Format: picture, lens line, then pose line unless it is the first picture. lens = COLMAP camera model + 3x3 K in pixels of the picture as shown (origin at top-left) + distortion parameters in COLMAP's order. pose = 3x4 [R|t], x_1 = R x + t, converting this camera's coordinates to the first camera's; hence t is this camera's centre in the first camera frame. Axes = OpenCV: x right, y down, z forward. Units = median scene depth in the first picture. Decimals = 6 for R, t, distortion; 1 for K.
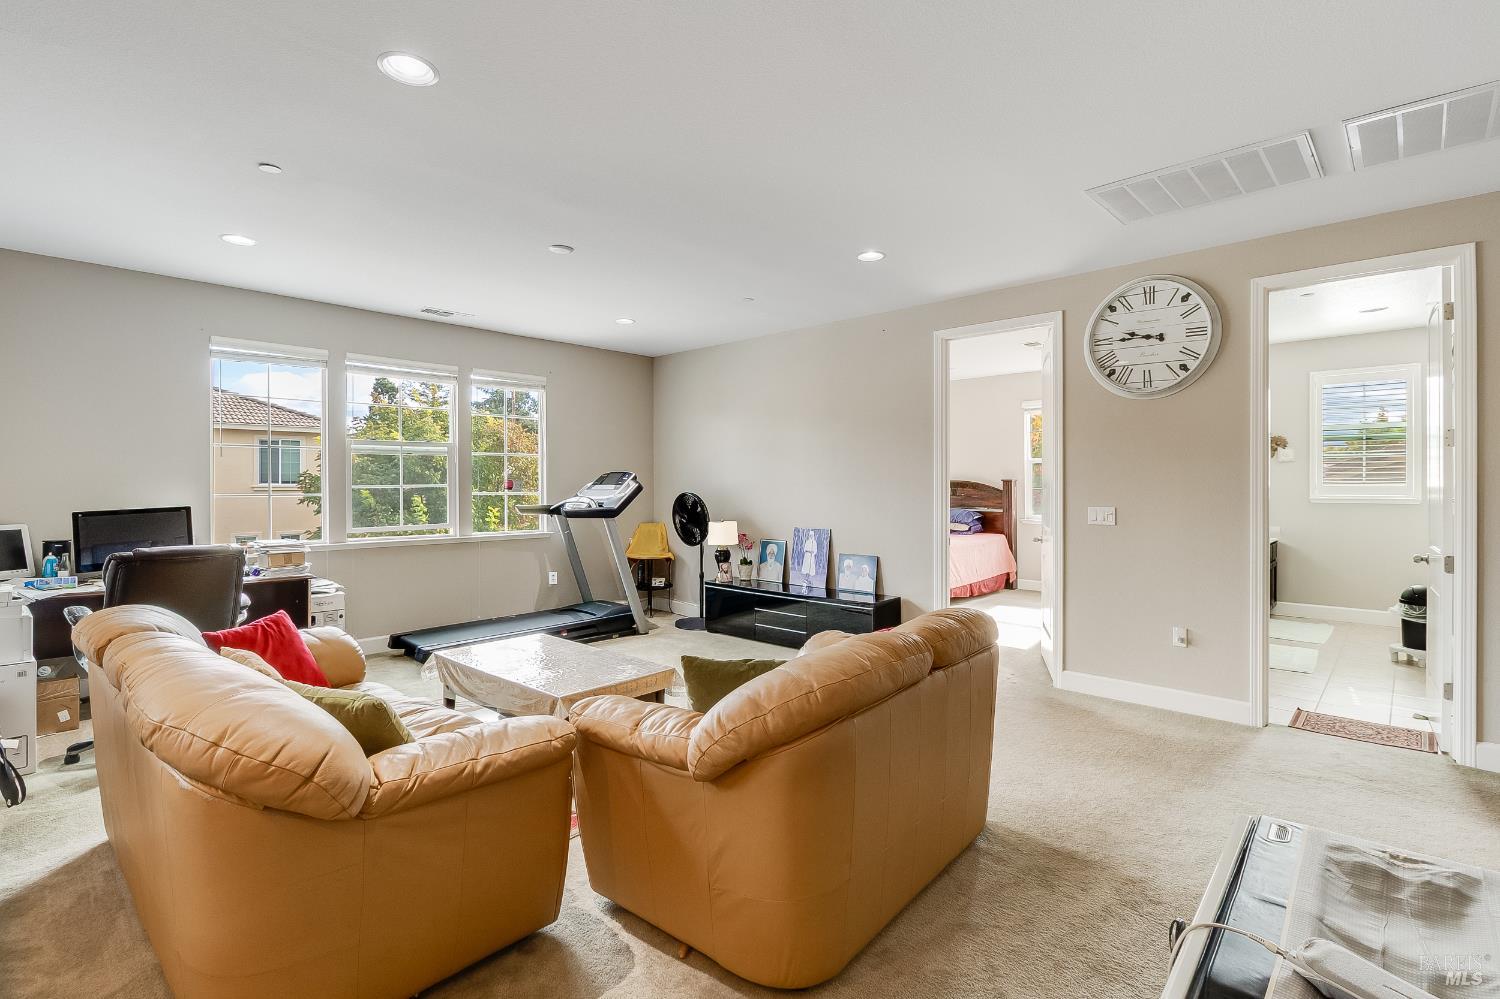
lens RADIAL K [[697.7, 0, 750.7], [0, 697.7, 488.4], [0, 0, 1]] dist [-0.001179, -0.005784]
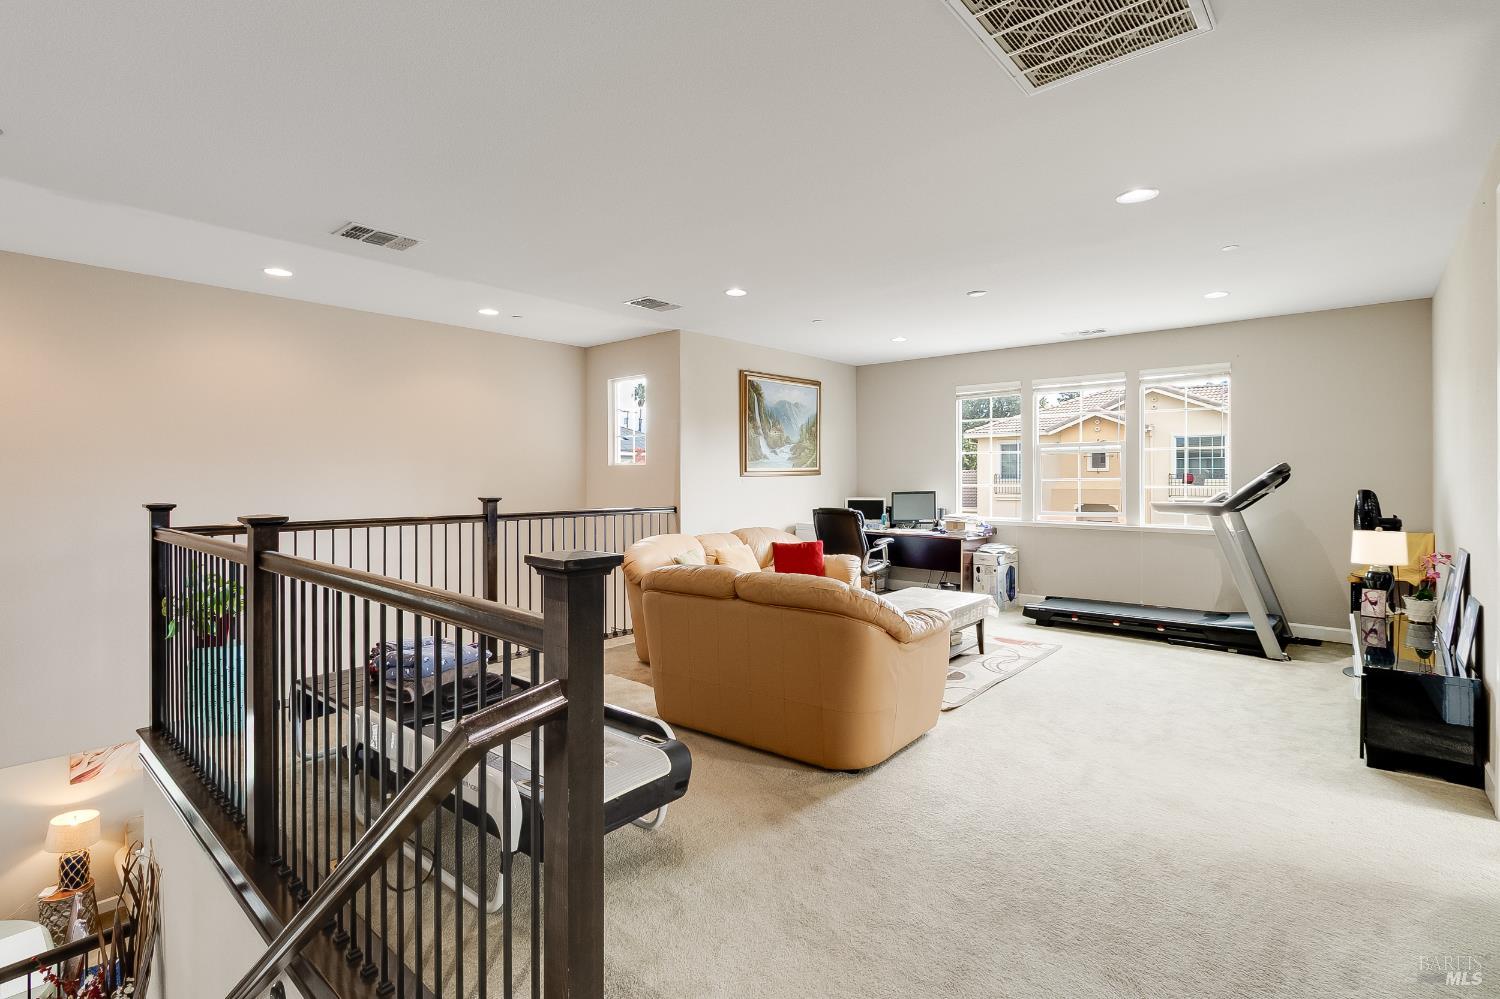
lens RADIAL K [[697.7, 0, 750.7], [0, 697.7, 488.4], [0, 0, 1]] dist [-0.001179, -0.005784]
pose [[0.048624, 0.011697, -0.998749, 0.703402], [-0.006392, 0.999915, 0.011400, 0.001729], [0.998797, 0.005829, 0.048695, 0.373874]]
